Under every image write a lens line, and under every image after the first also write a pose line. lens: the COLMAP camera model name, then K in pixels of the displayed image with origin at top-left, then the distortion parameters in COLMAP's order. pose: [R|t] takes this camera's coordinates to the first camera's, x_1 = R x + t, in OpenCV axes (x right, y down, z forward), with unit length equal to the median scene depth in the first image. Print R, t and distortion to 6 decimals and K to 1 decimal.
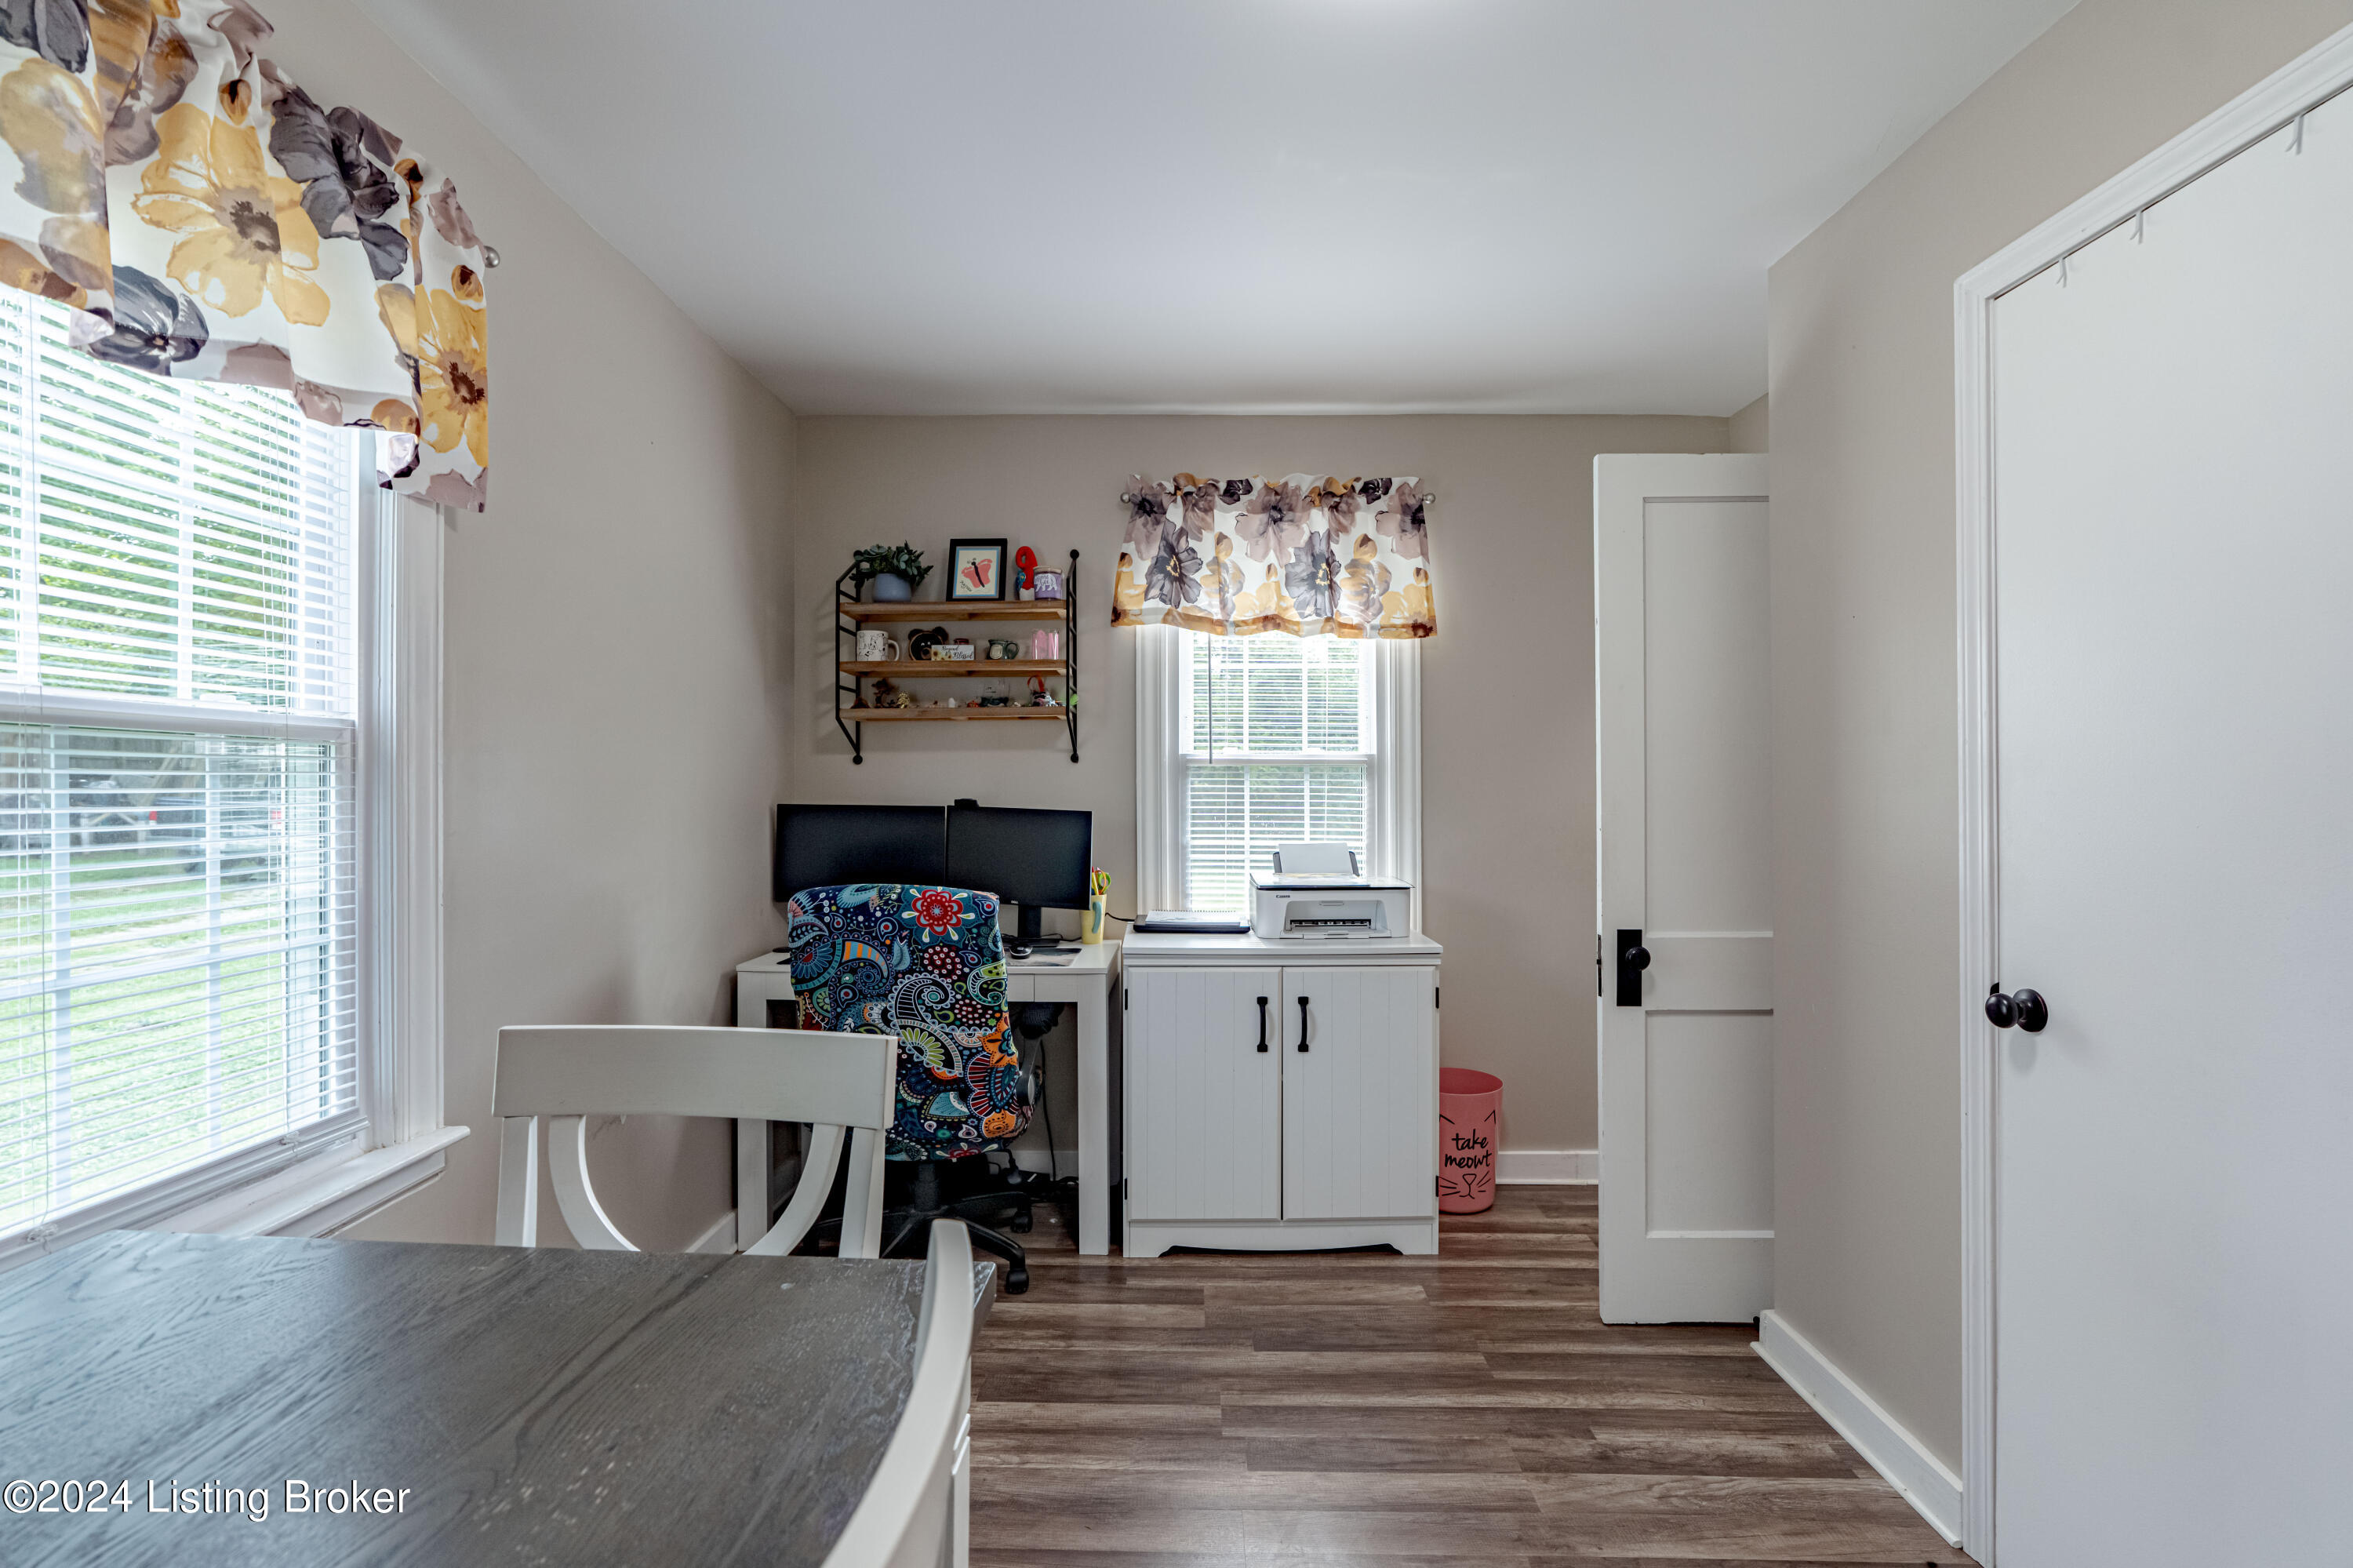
lens RADIAL K [[1054.4, 0, 1166.5], [0, 1054.4, 781.1], [0, 0, 1]] dist [-0.021786, 0.007238]
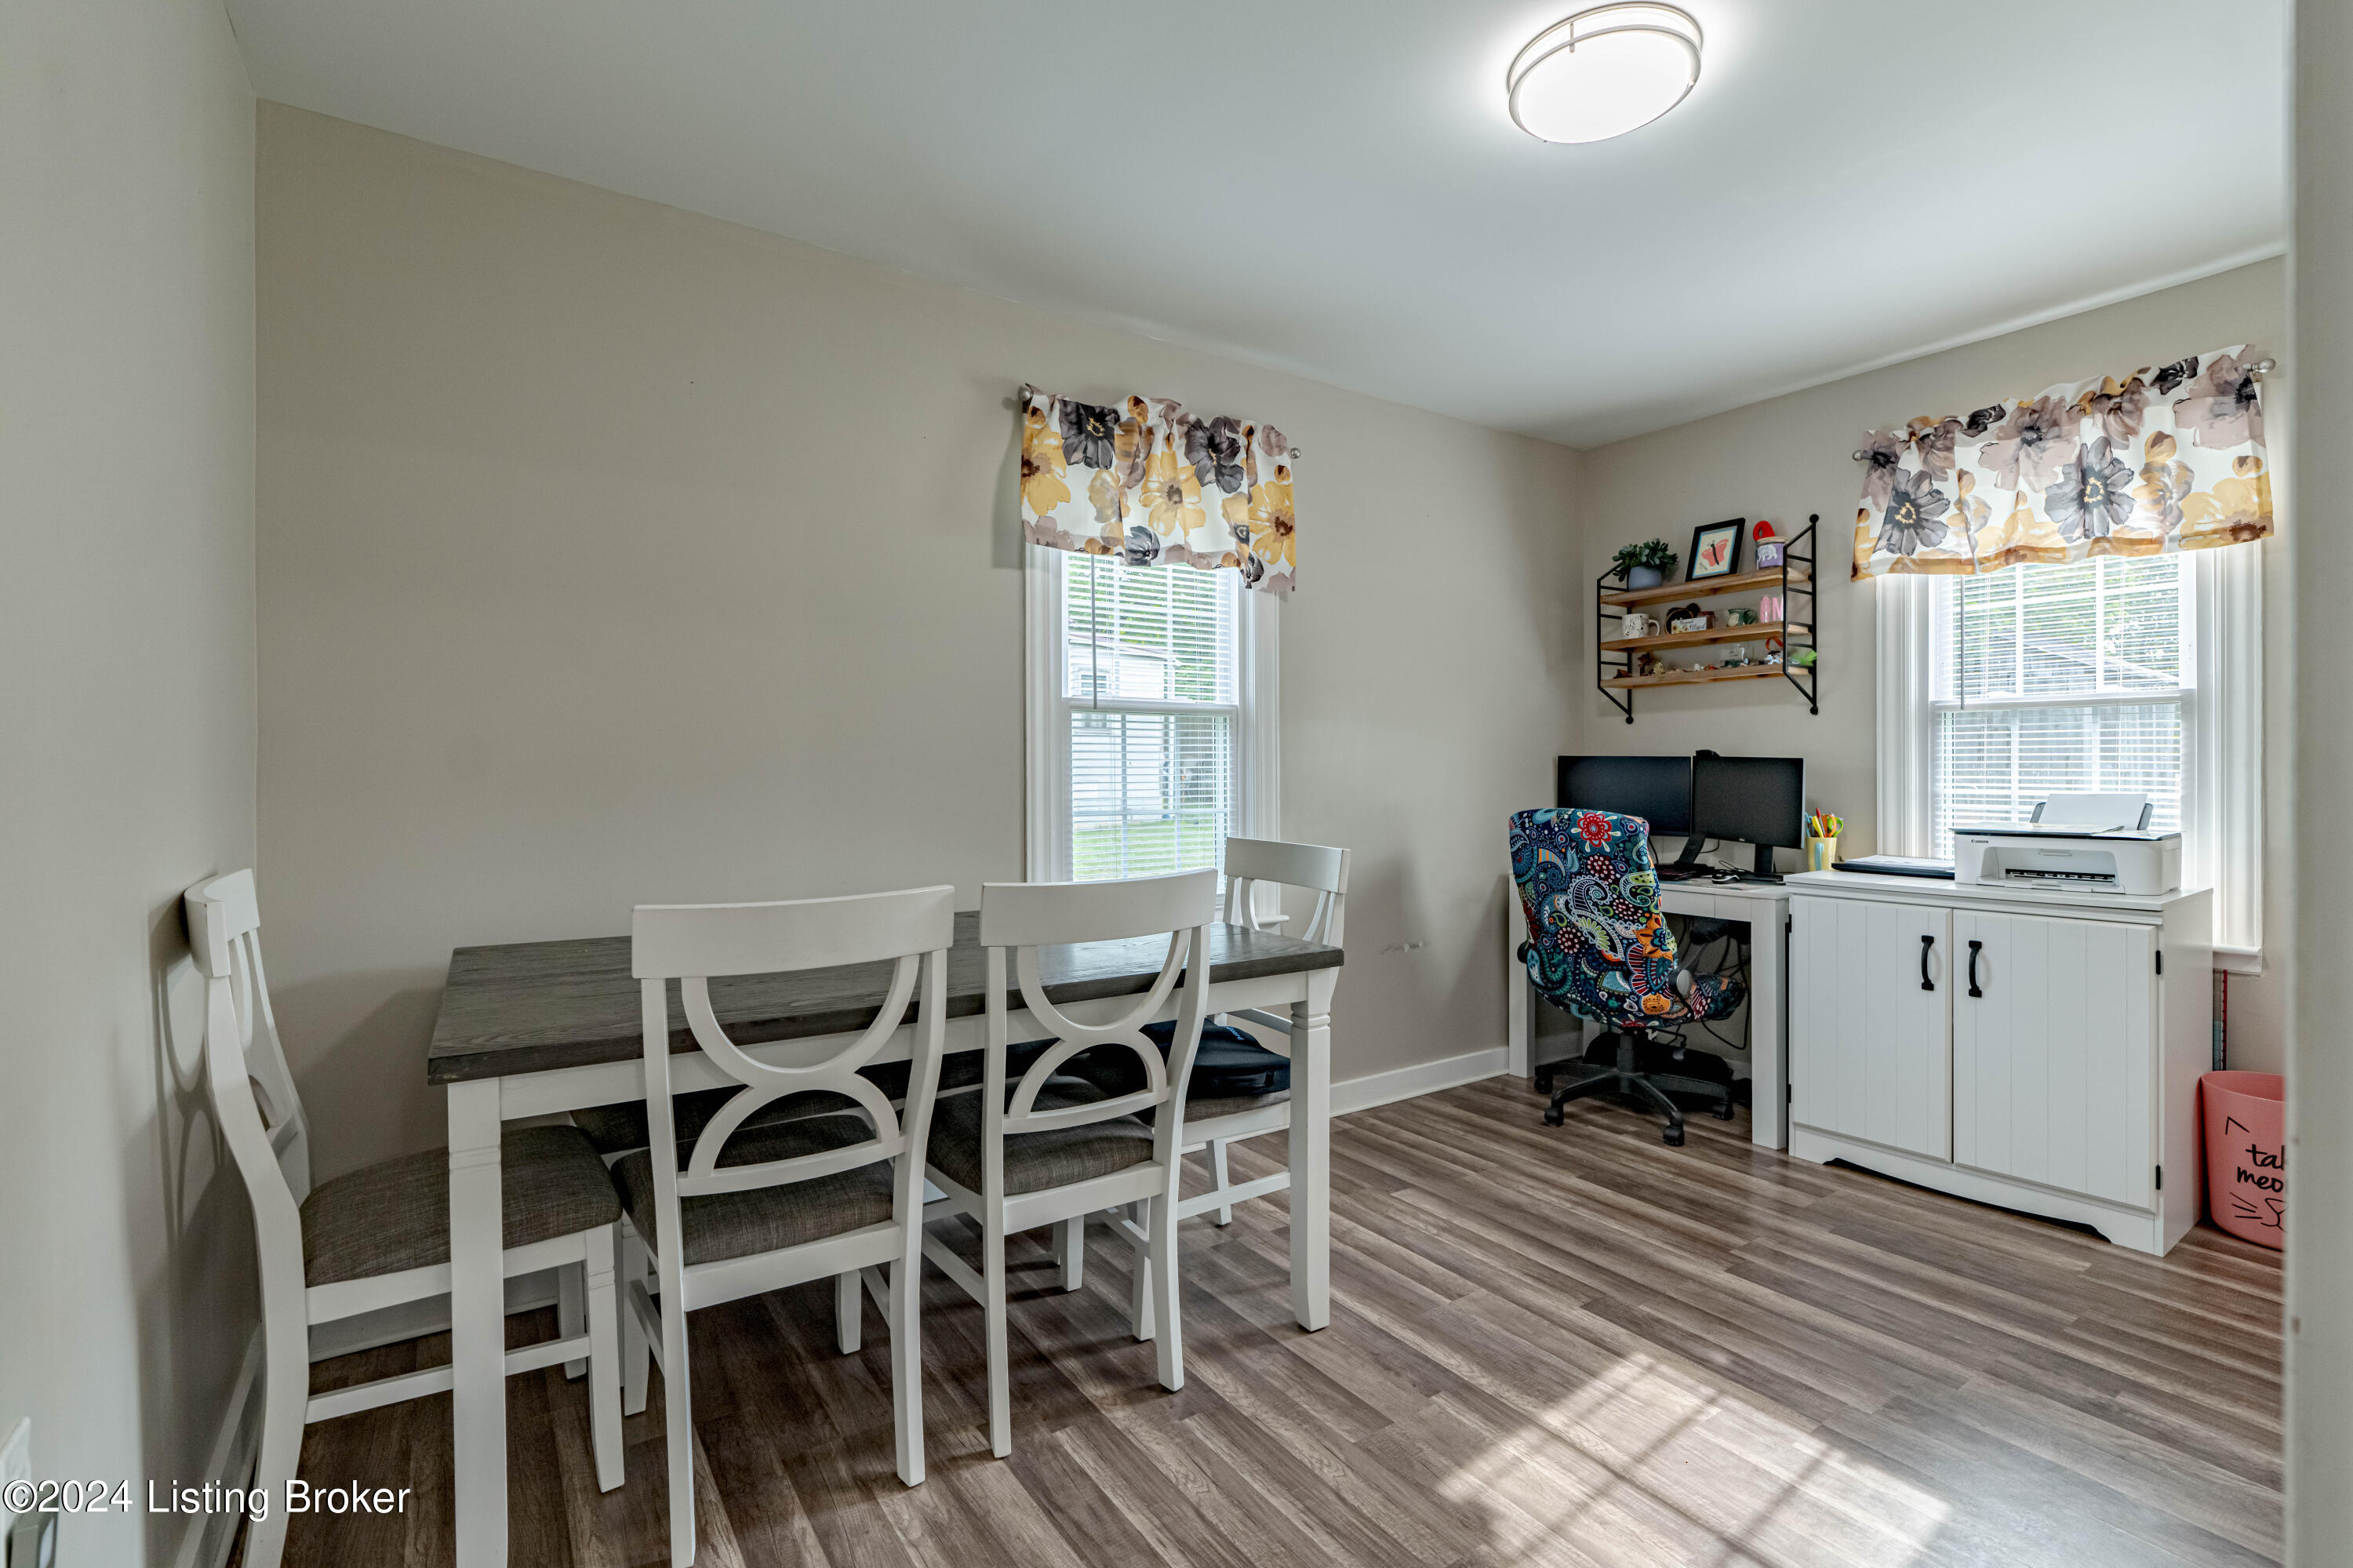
lens RADIAL K [[1054.4, 0, 1166.5], [0, 1054.4, 781.1], [0, 0, 1]] dist [-0.021786, 0.007238]
pose [[0.565193, 0.006497, -0.824933, 0.463249], [0.008060, 0.999878, 0.013398, 0.033671], [0.824919, -0.014222, 0.565072, -0.155881]]
